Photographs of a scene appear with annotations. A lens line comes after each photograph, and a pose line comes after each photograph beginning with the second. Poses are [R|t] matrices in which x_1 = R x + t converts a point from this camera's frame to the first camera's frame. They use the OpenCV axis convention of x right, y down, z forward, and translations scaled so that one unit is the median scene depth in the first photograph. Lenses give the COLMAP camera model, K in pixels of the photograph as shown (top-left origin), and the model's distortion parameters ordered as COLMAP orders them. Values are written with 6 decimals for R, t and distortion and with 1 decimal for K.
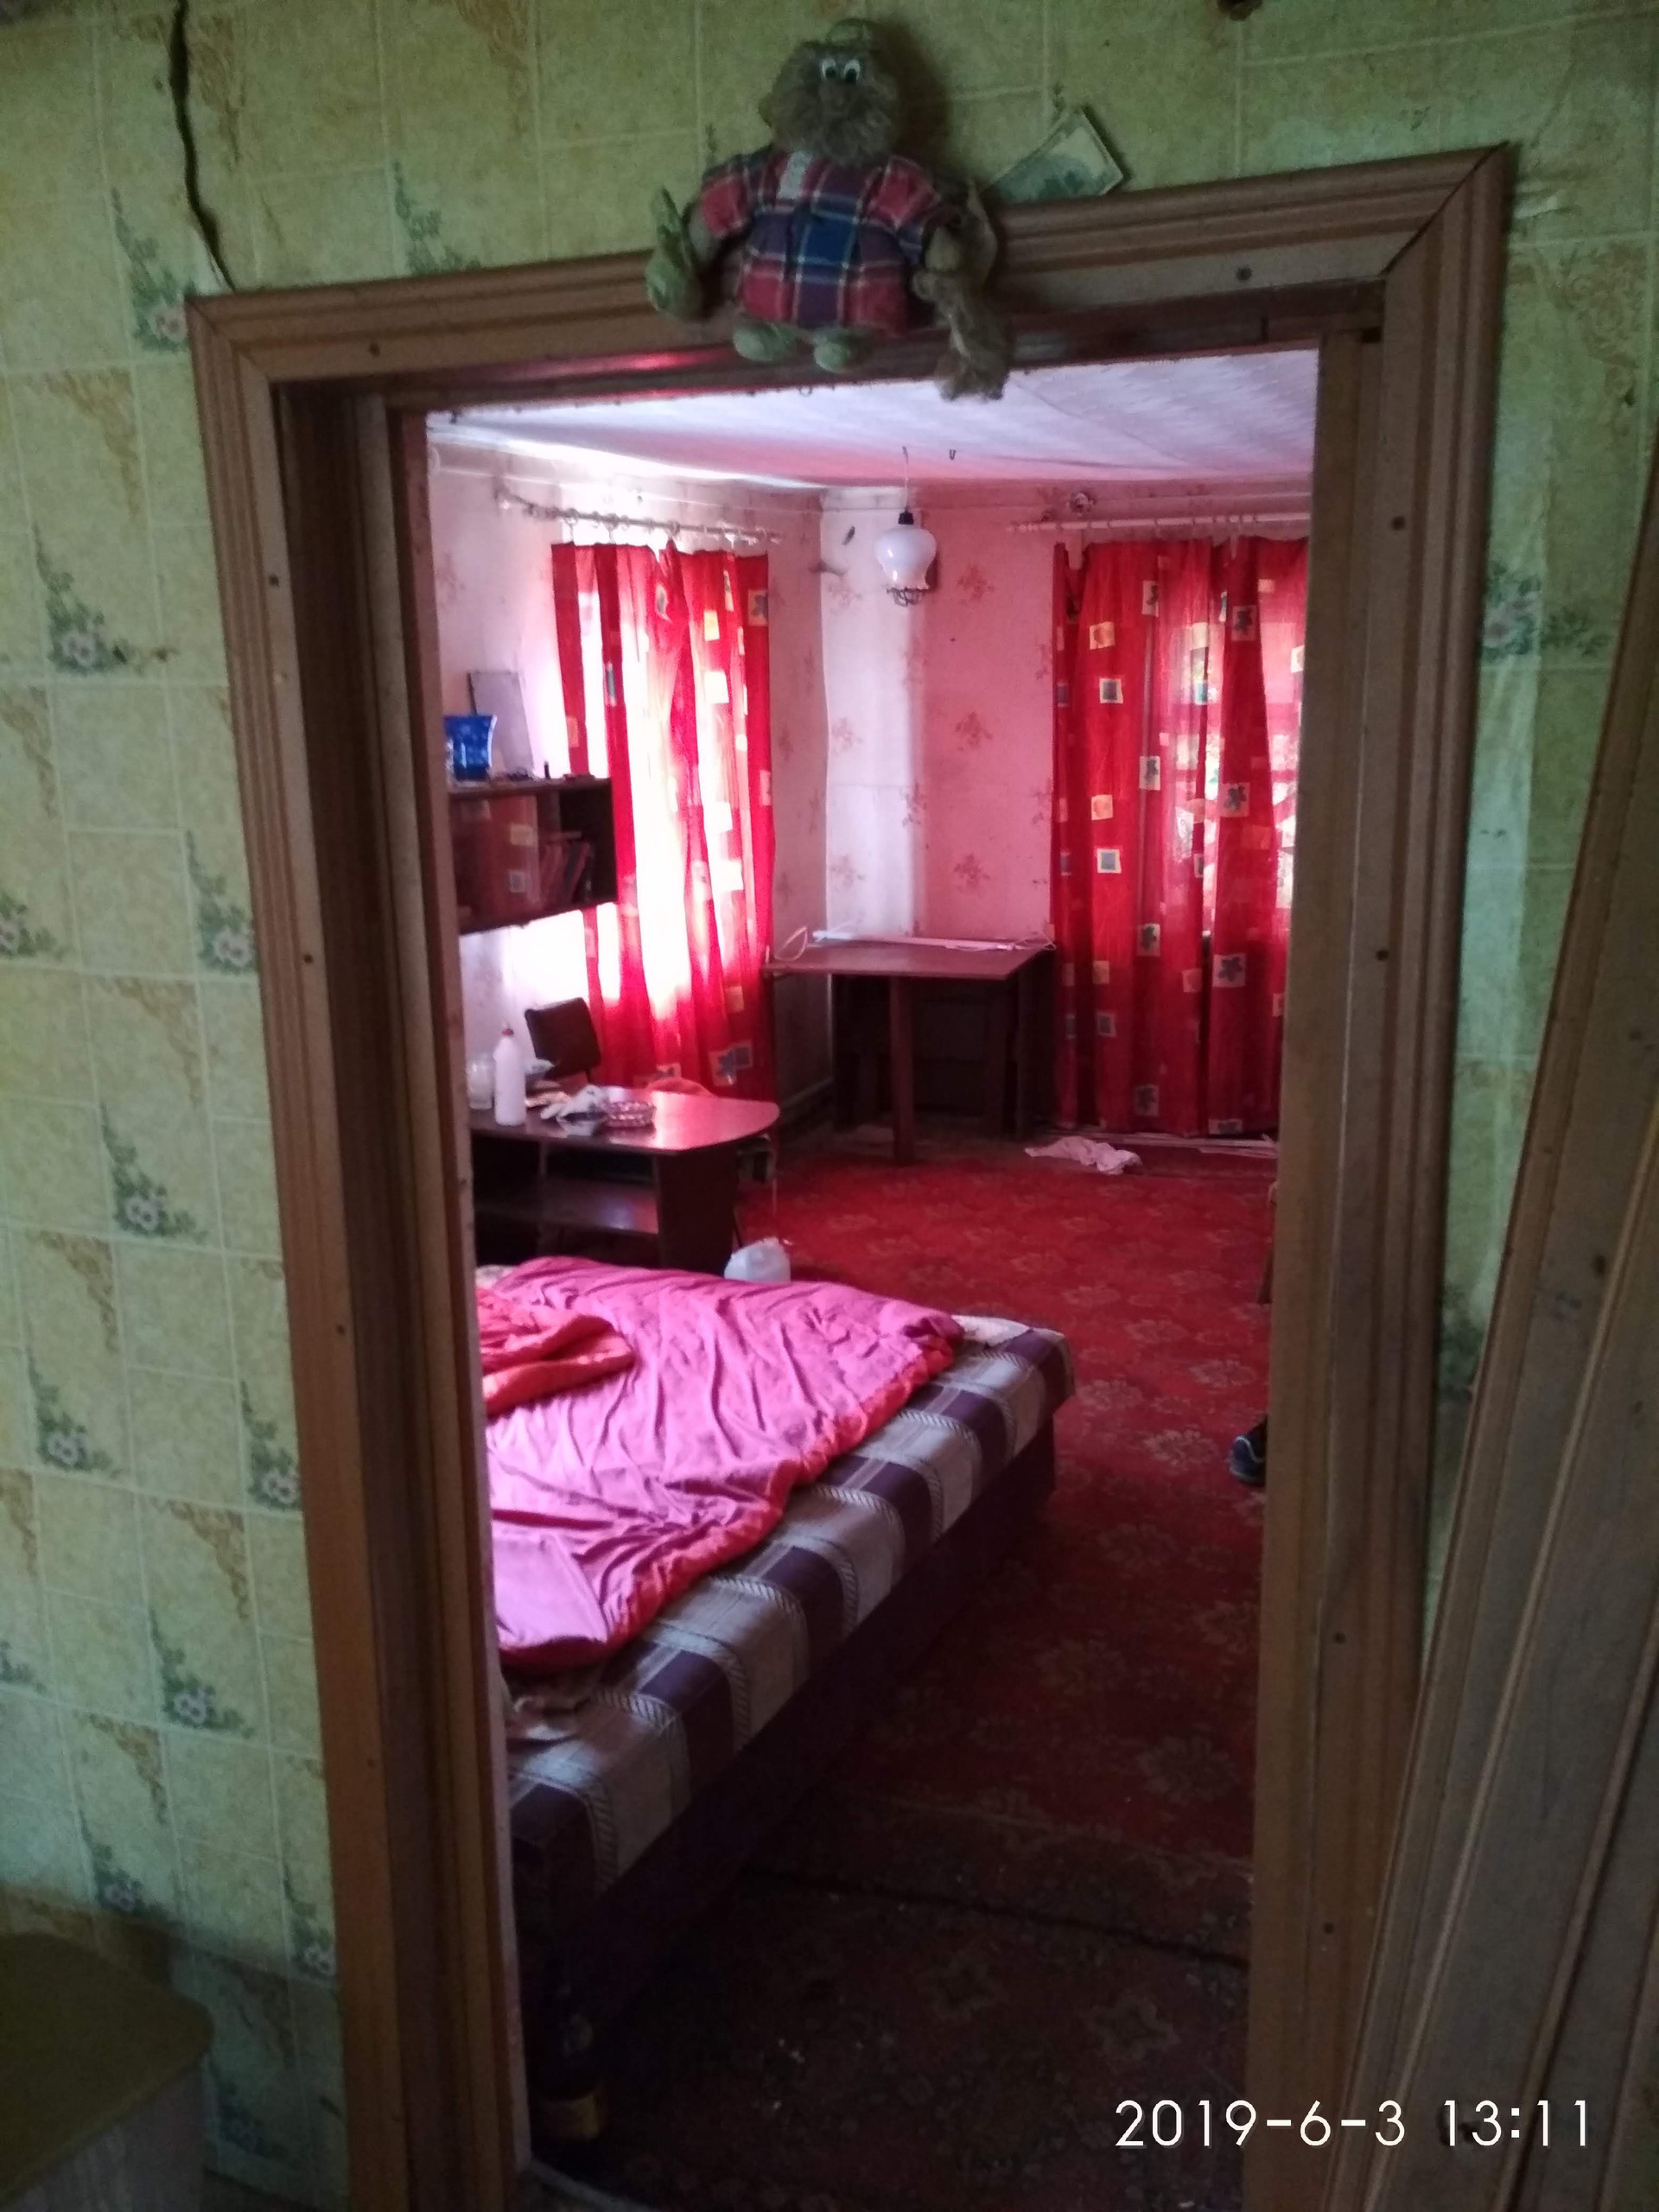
lens RADIAL K [[1971.8, 0, 805.2], [0, 1971.8, 1093.4], [0, 0, 1]] dist [0.112660, -0.230312]
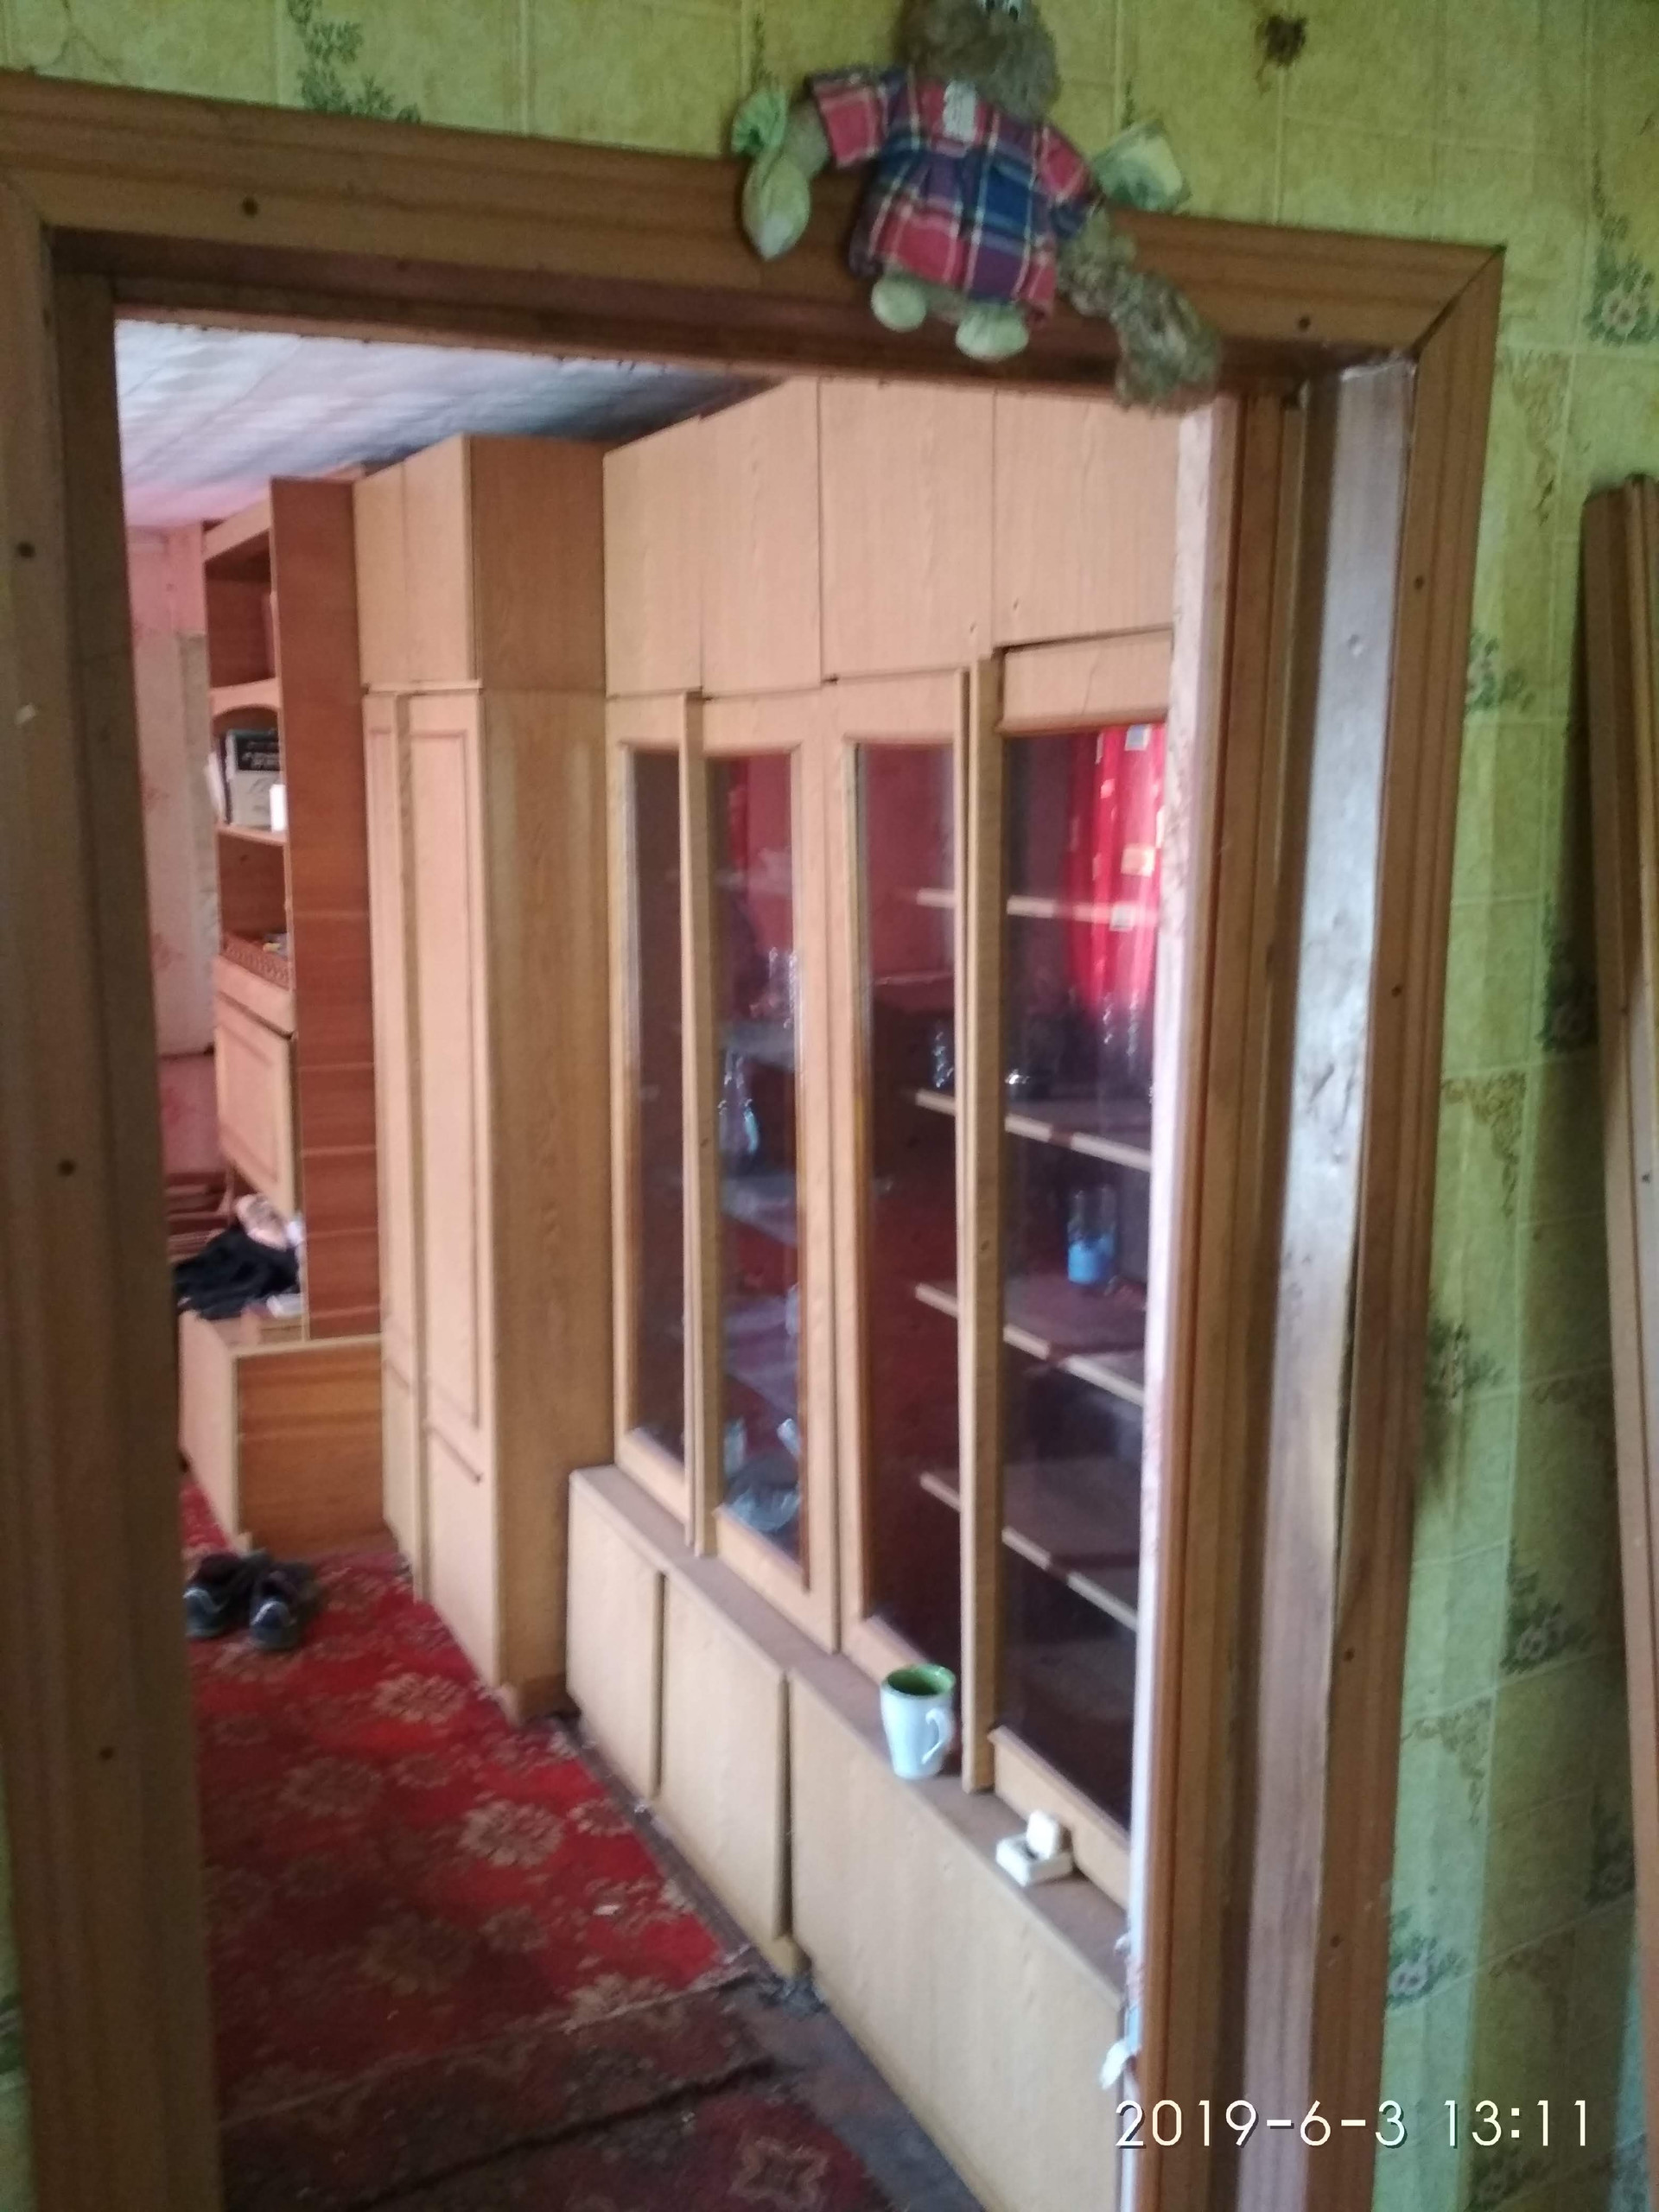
lens RADIAL K [[1971.8, 0, 805.2], [0, 1971.8, 1093.4], [0, 0, 1]] dist [0.112660, -0.230312]
pose [[0.658724, -0.122740, 0.742306, -0.703483], [0.151309, 0.988058, 0.029103, -0.093884], [-0.737013, 0.093147, 0.669429, 0.531961]]
